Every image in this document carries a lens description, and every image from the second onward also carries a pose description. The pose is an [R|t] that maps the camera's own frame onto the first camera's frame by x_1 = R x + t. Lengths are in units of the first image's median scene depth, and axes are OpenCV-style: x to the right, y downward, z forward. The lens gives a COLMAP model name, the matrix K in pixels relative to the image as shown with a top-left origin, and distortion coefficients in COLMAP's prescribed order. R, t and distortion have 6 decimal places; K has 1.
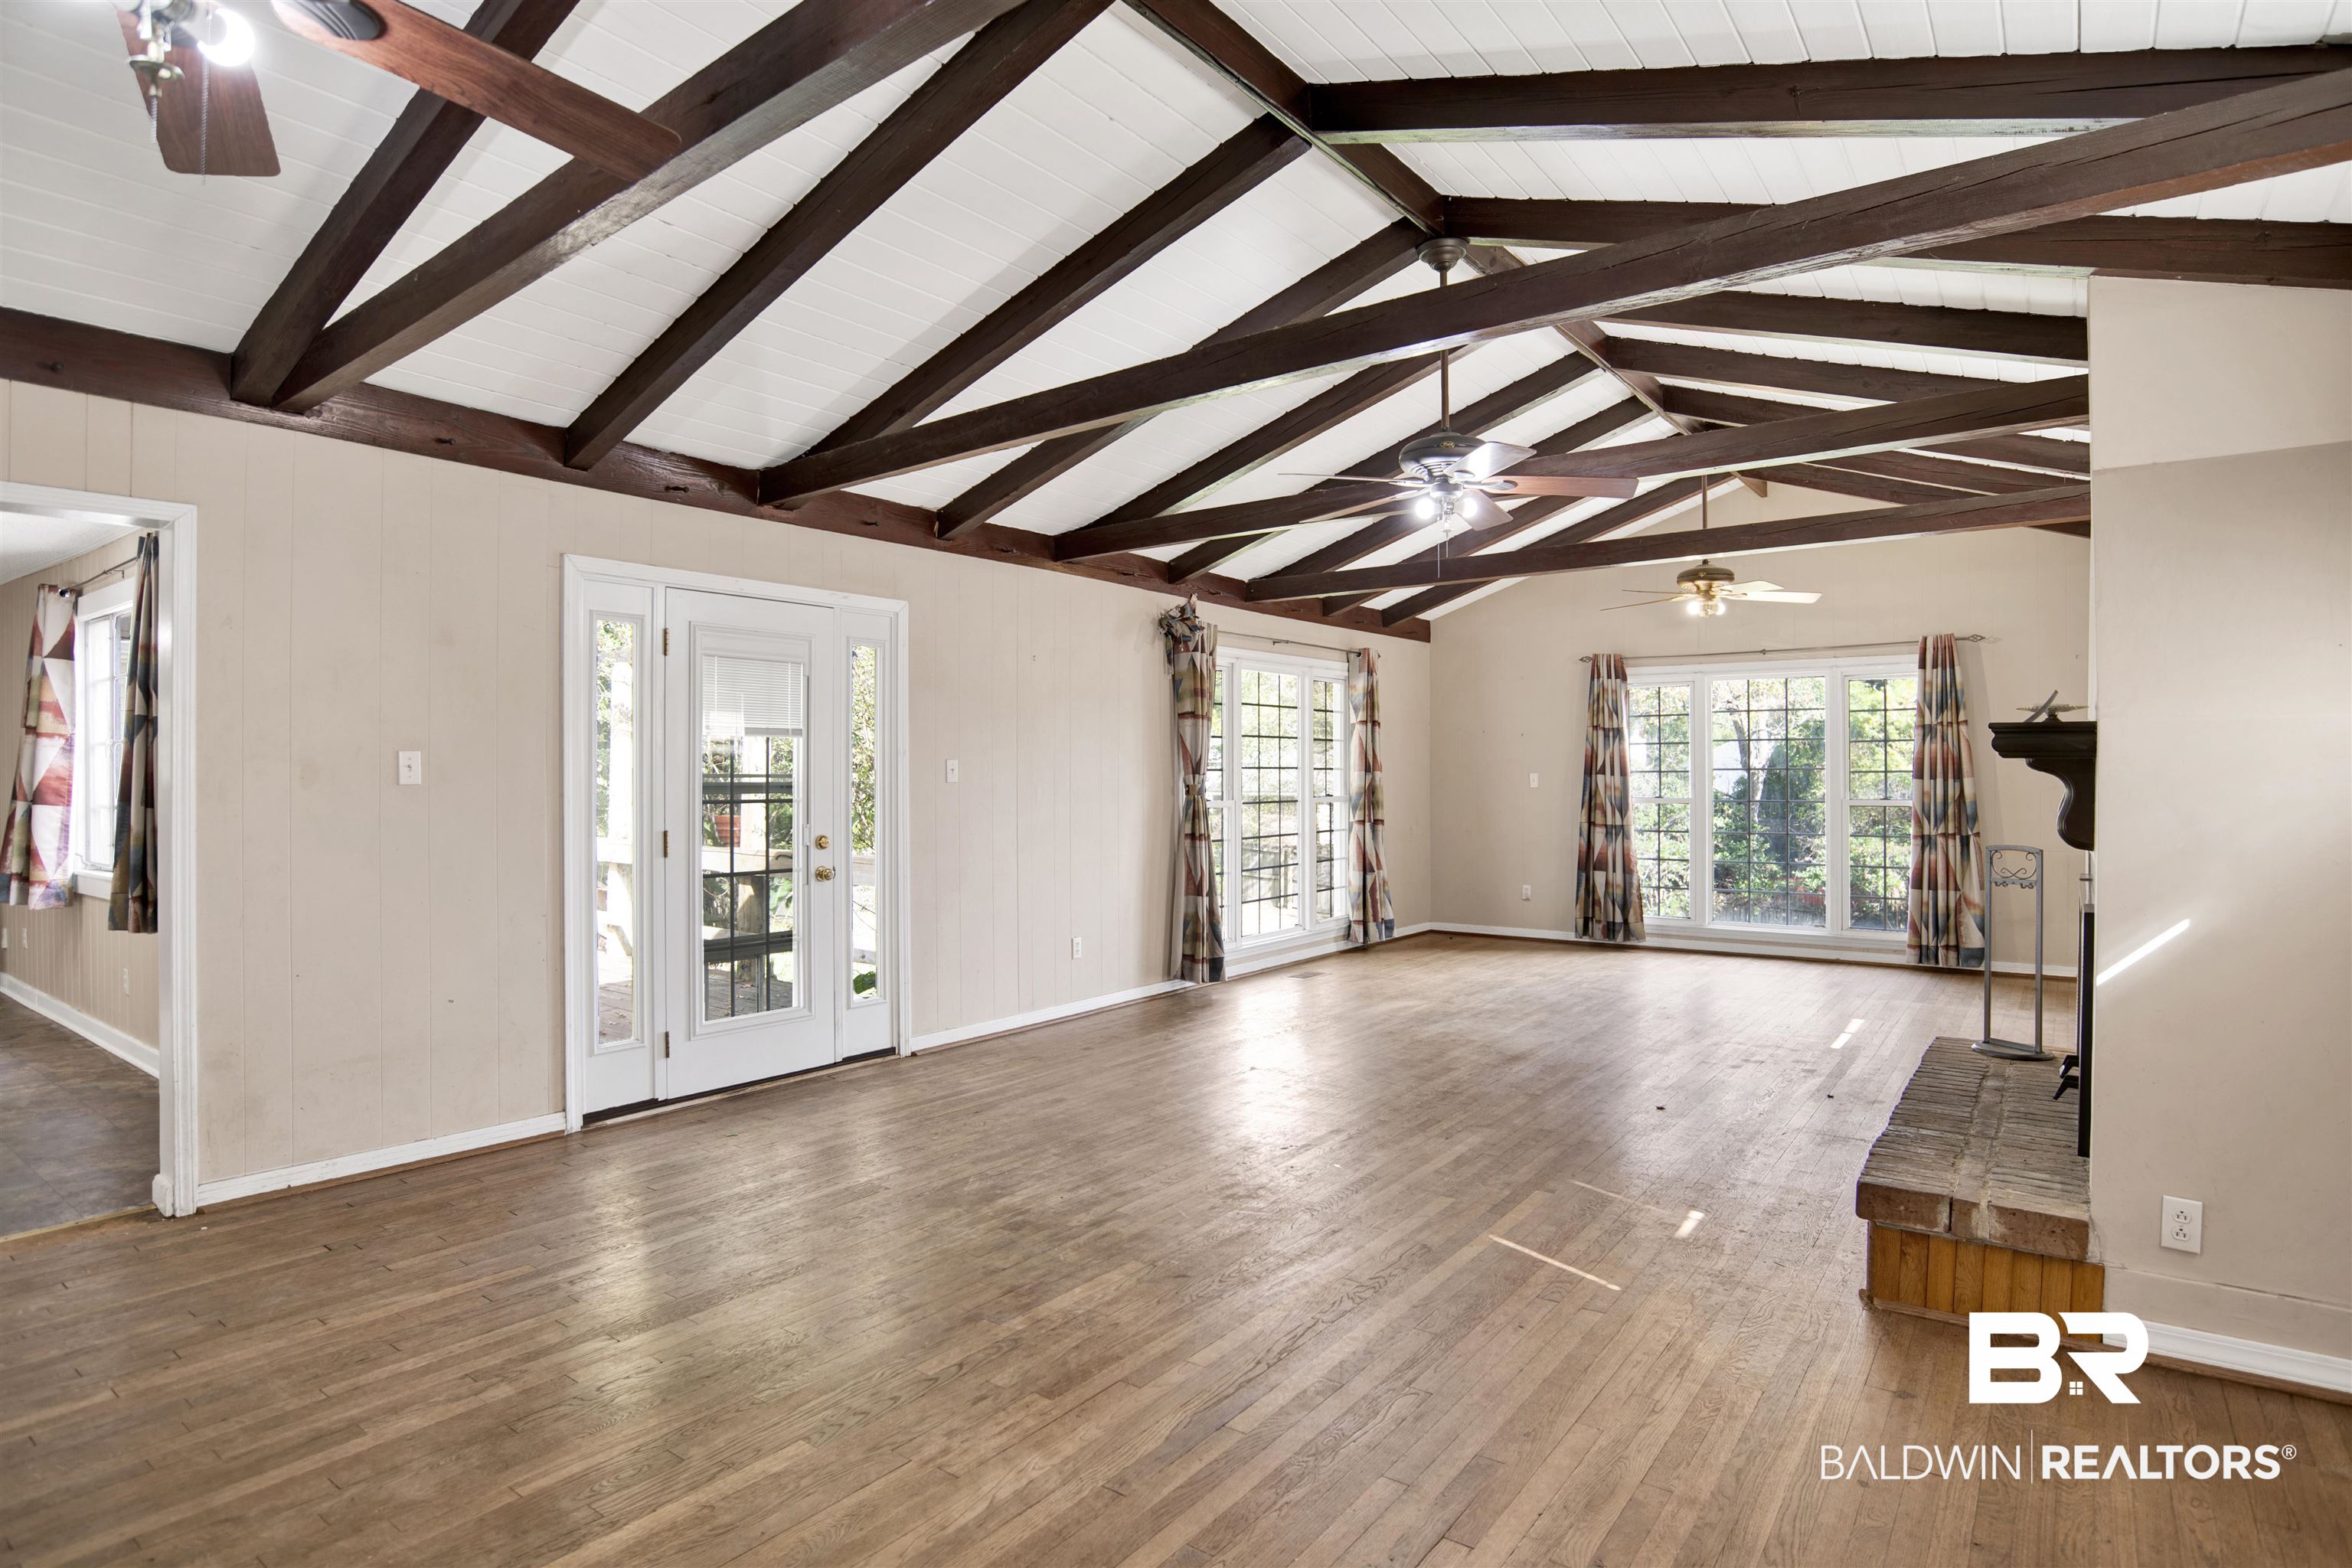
lens RADIAL K [[1236.3, 0, 1176.0], [0, 1236.3, 784.0], [0, 0, 1]] dist [-0.073937, 0.028674]
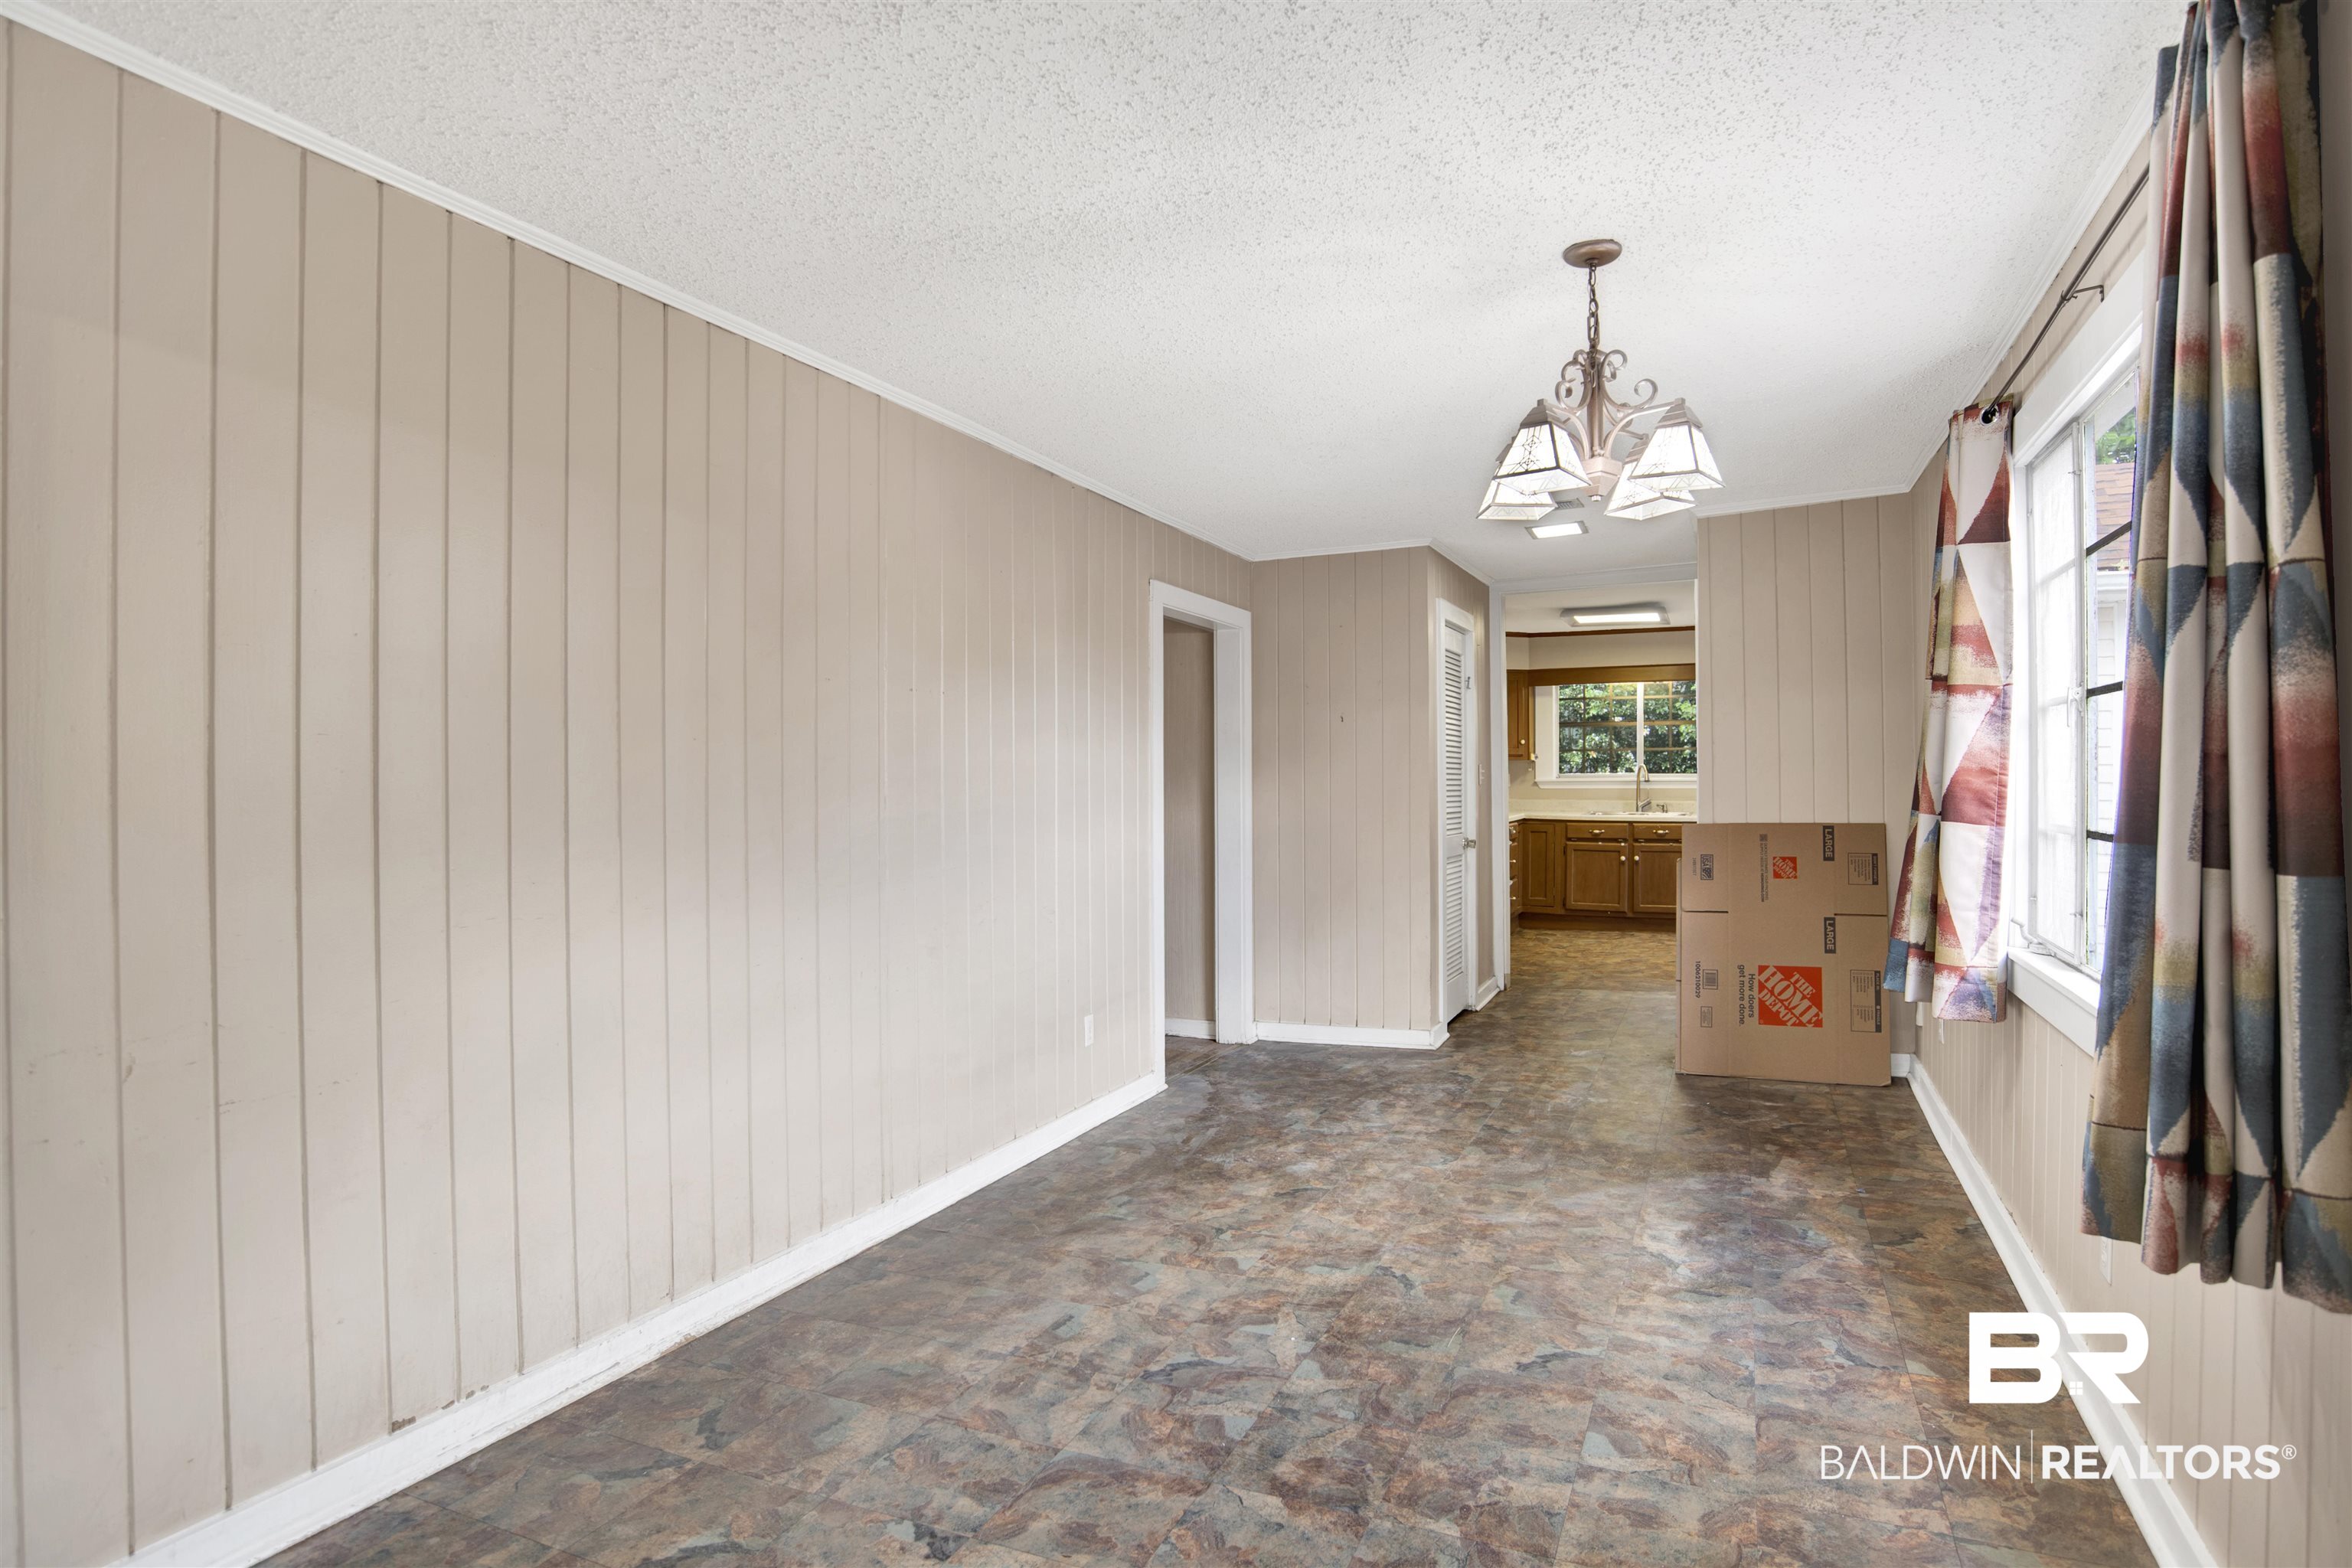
lens RADIAL K [[1236.3, 0, 1176.0], [0, 1236.3, 784.0], [0, 0, 1]] dist [-0.073937, 0.028674]
pose [[0.204500, 0.007474, -0.978838, -0.501150], [0.001095, 0.999968, 0.007864, -0.003790], [0.978866, -0.002680, 0.204485, 0.545744]]
